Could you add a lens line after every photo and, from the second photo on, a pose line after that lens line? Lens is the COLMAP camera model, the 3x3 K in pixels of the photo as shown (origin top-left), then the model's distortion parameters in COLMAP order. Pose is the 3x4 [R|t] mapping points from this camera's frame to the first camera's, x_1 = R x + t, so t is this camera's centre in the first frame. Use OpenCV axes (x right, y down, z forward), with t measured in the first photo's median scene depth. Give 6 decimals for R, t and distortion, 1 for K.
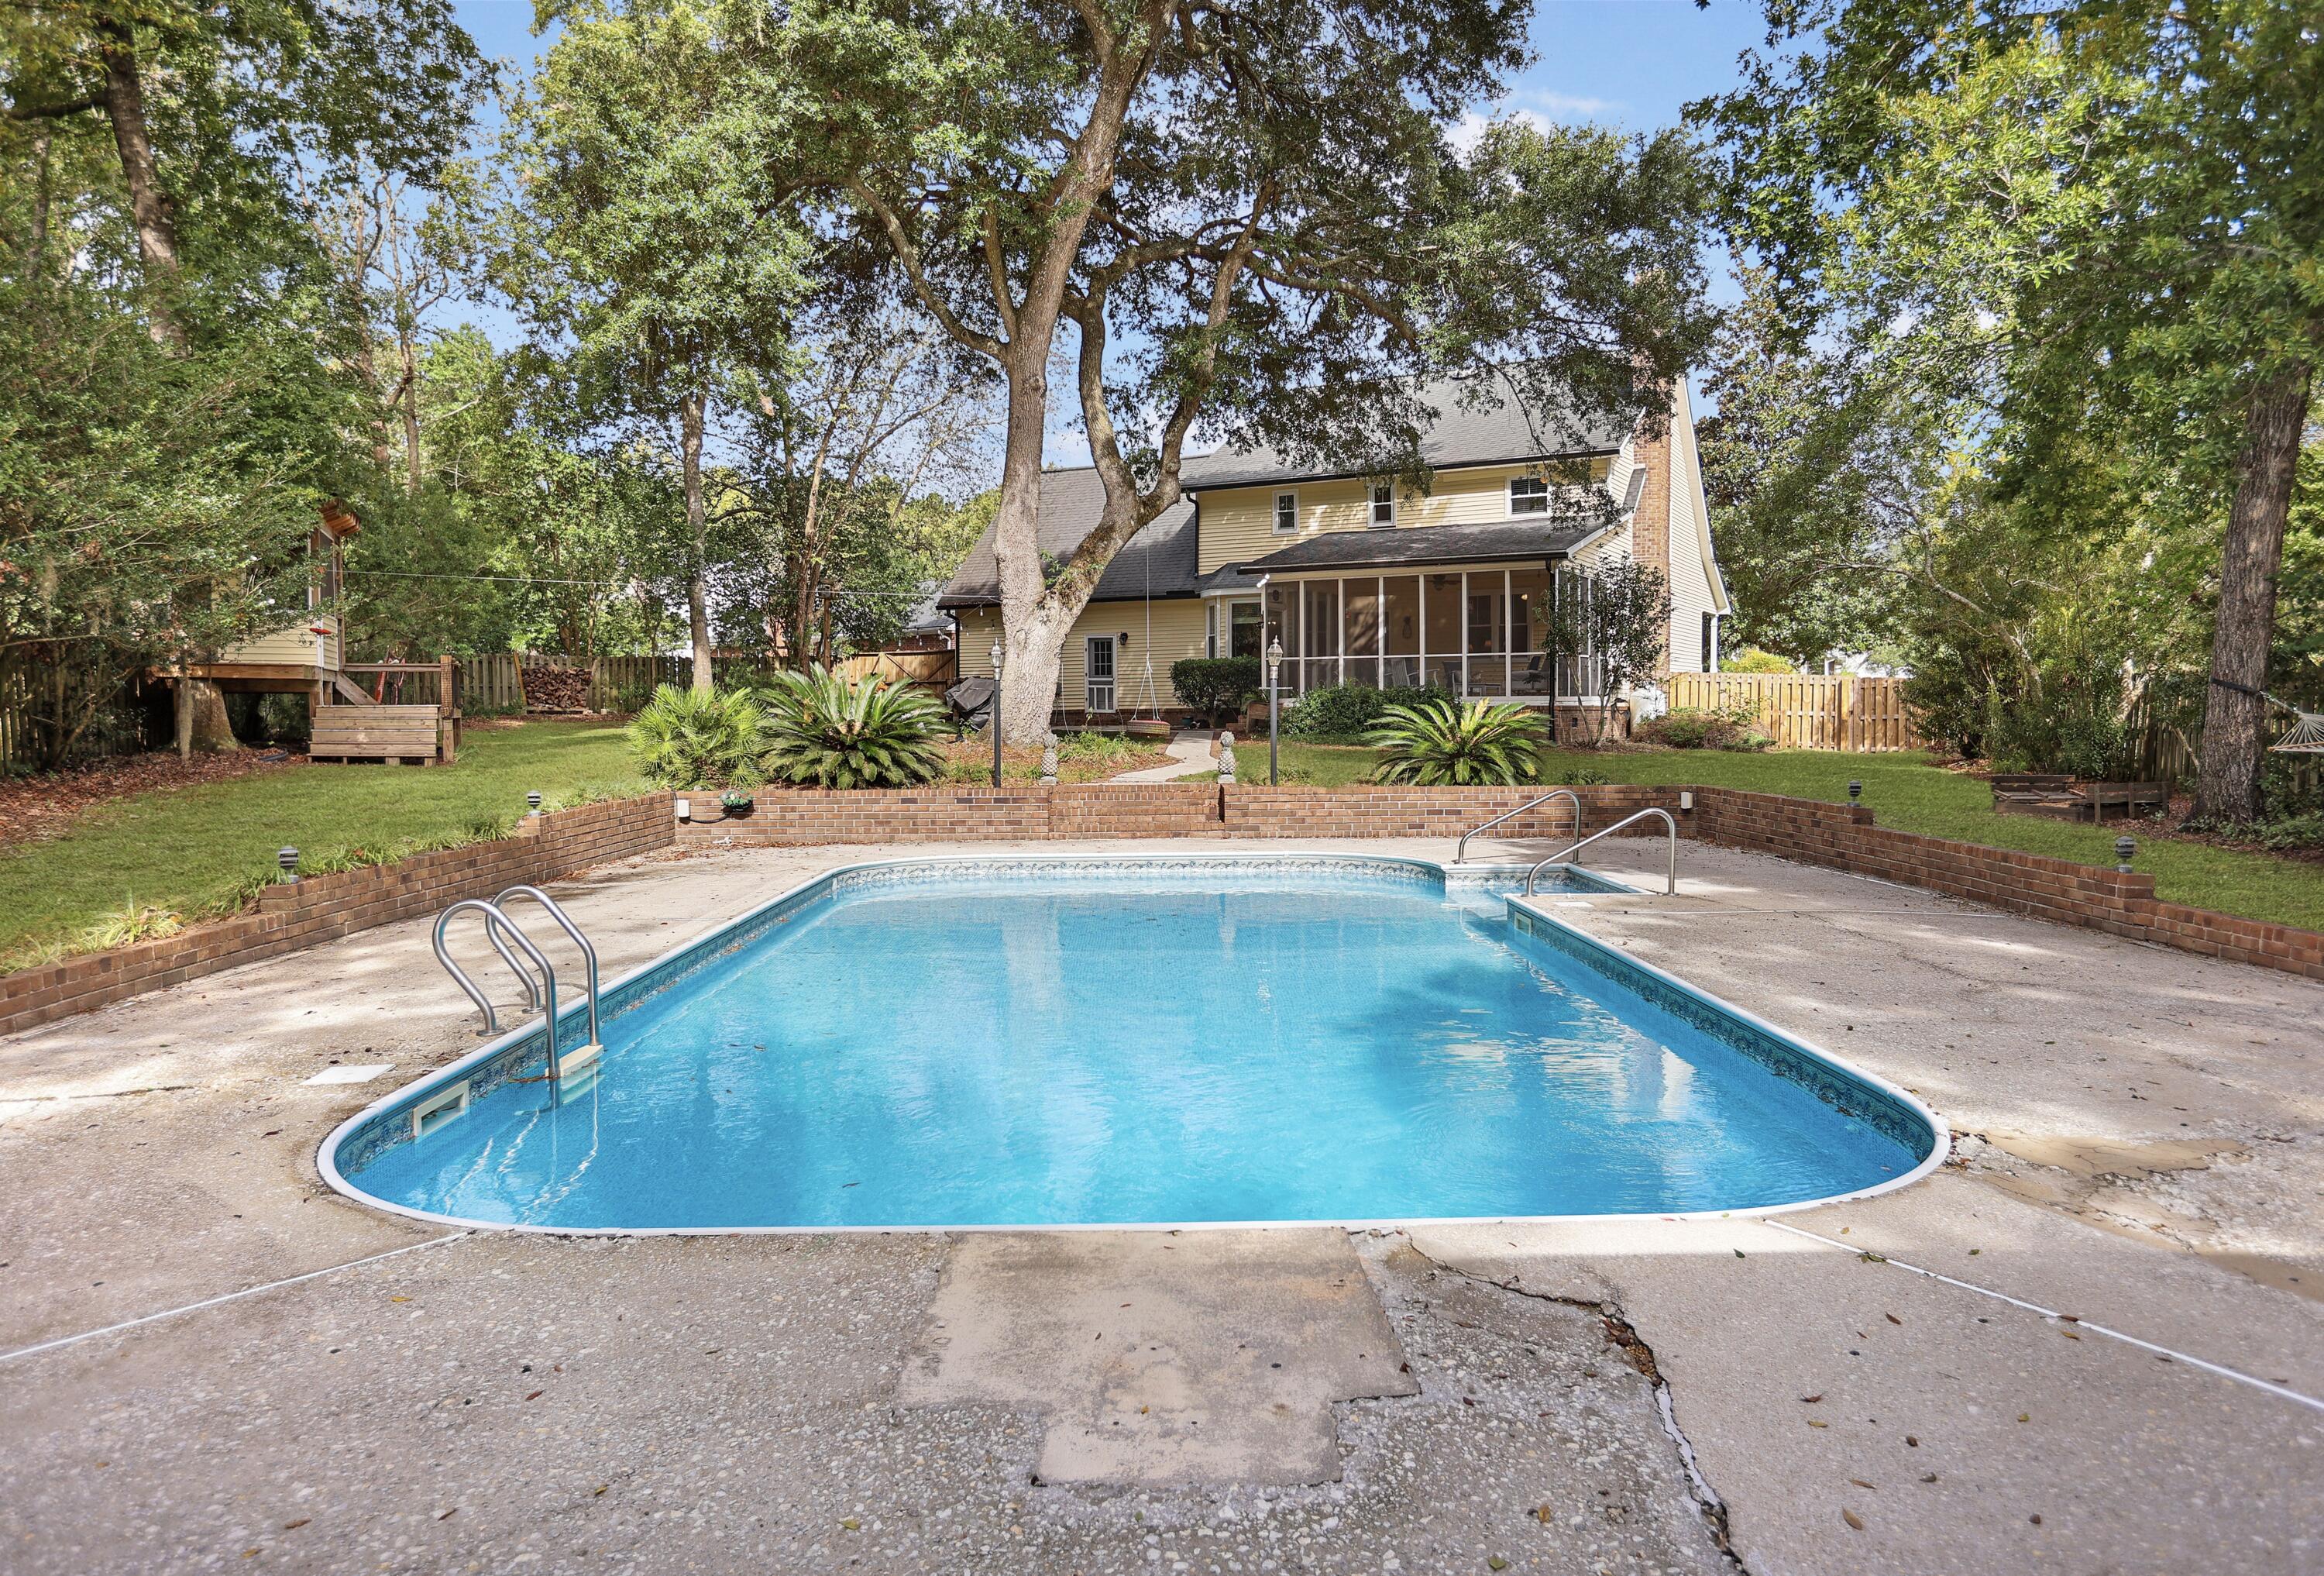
lens RADIAL K [[1545.6, 0, 1162.0], [0, 1545.6, 788.0], [0, 0, 1]] dist [-0.010159, 0.000486]
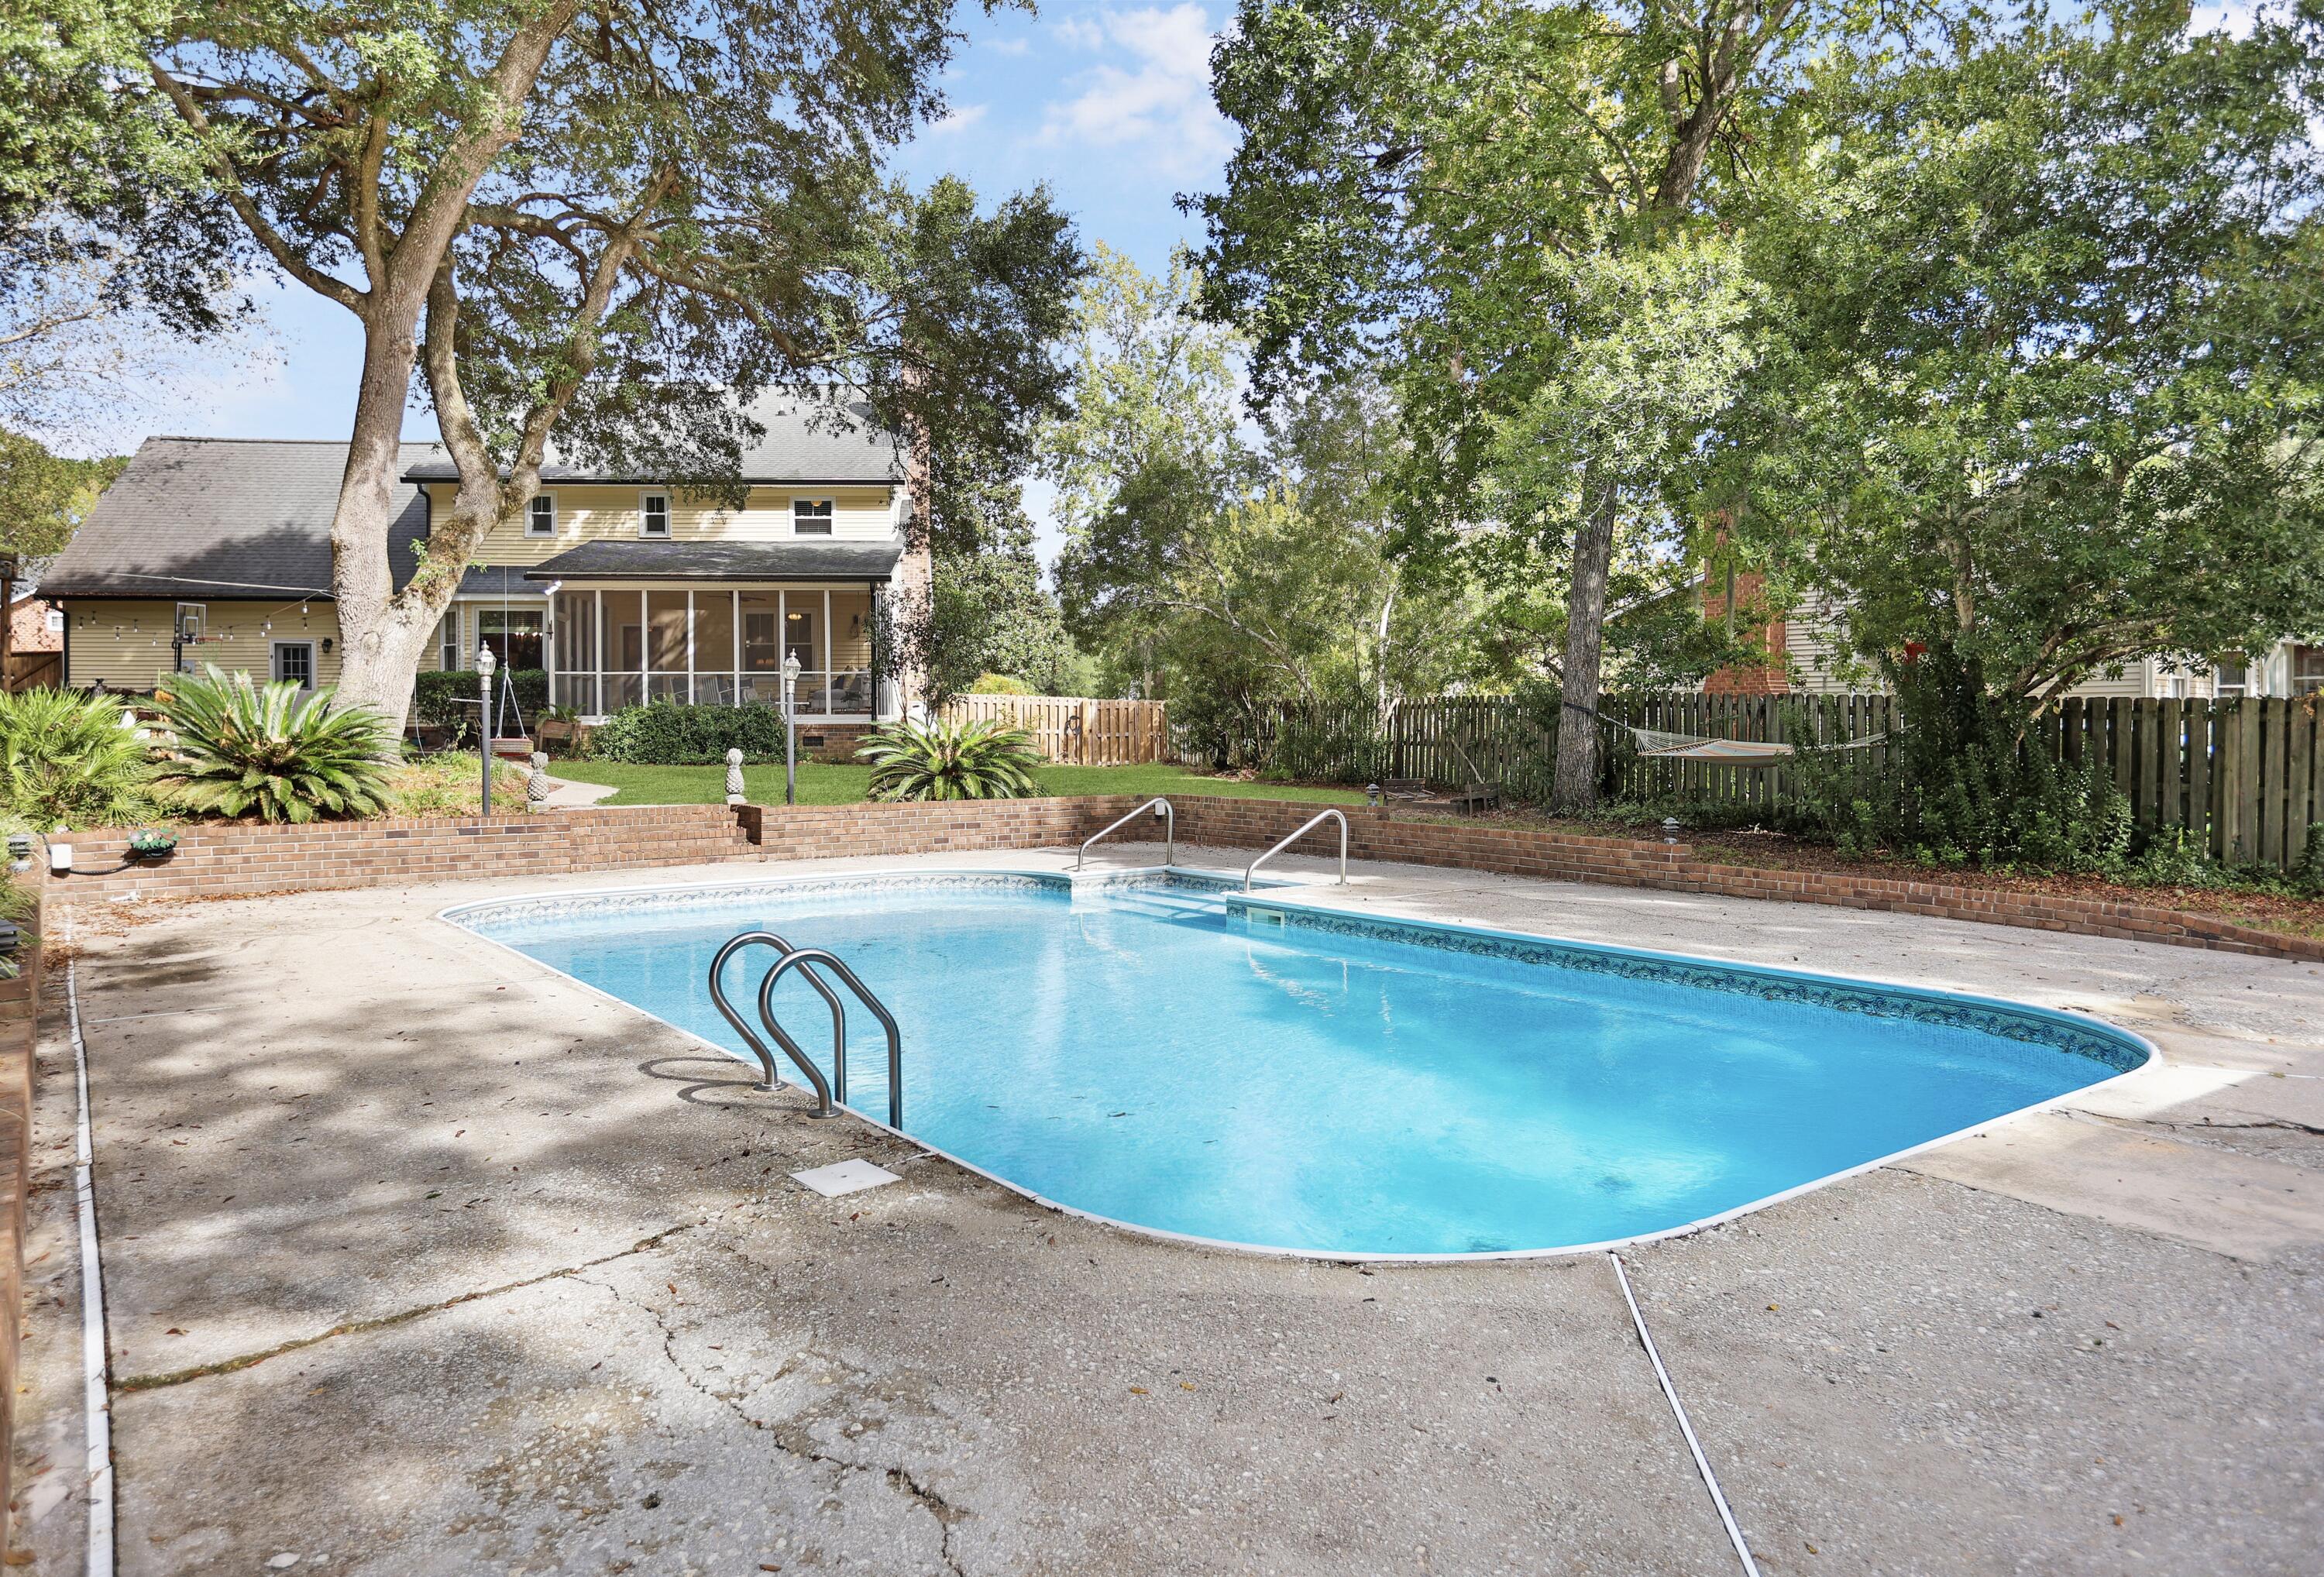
lens RADIAL K [[1537.5, 0, 1166.0], [0, 1537.5, 741.5], [0, 0, 1]] dist [-0.003535, 0.001990]
pose [[0.819482, -0.003870, 0.573092, -0.169037], [0.029152, 0.998964, -0.034939, -0.000370], [-0.572363, 0.045339, 0.818746, 0.050691]]
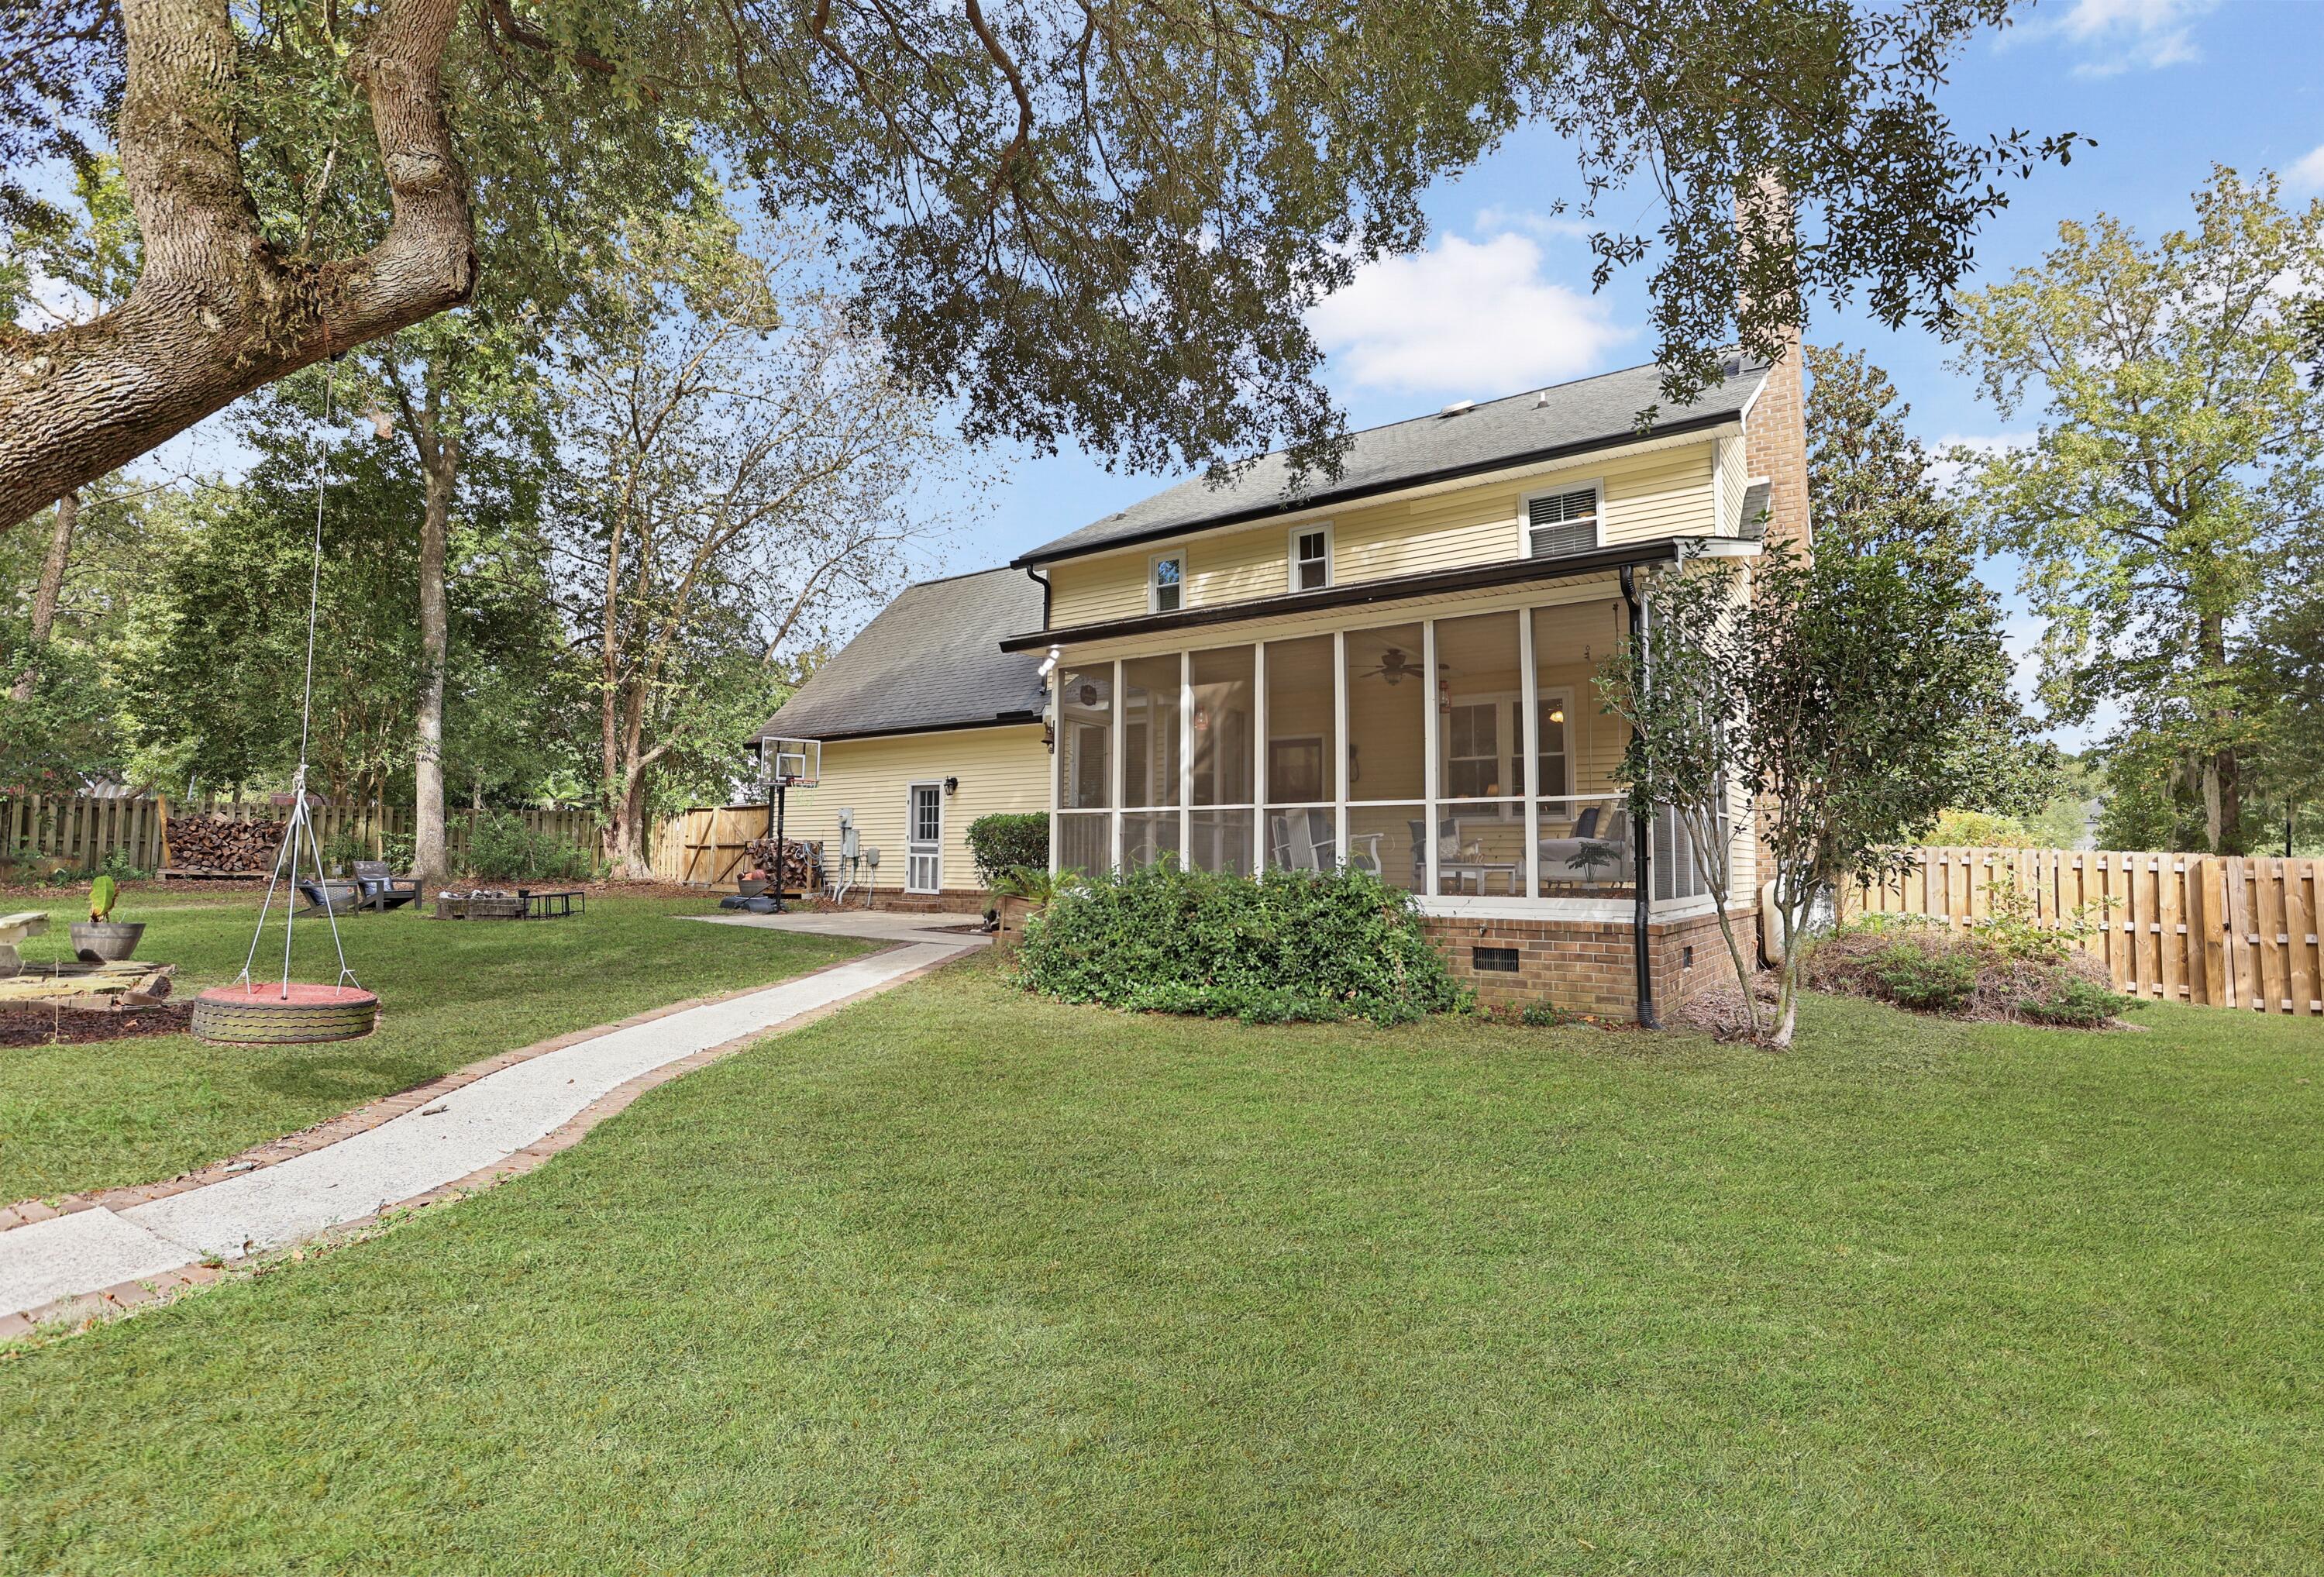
lens RADIAL K [[1115.9, 0, 1162.0], [0, 1115.9, 788.5], [0, 0, 1]] dist [-0.036080, 0.000030]
pose [[0.994854, 0.008526, -0.100964, 0.150379], [-0.020546, 0.992727, -0.118621, -0.049872], [0.099219, 0.120085, 0.987793, 0.670749]]
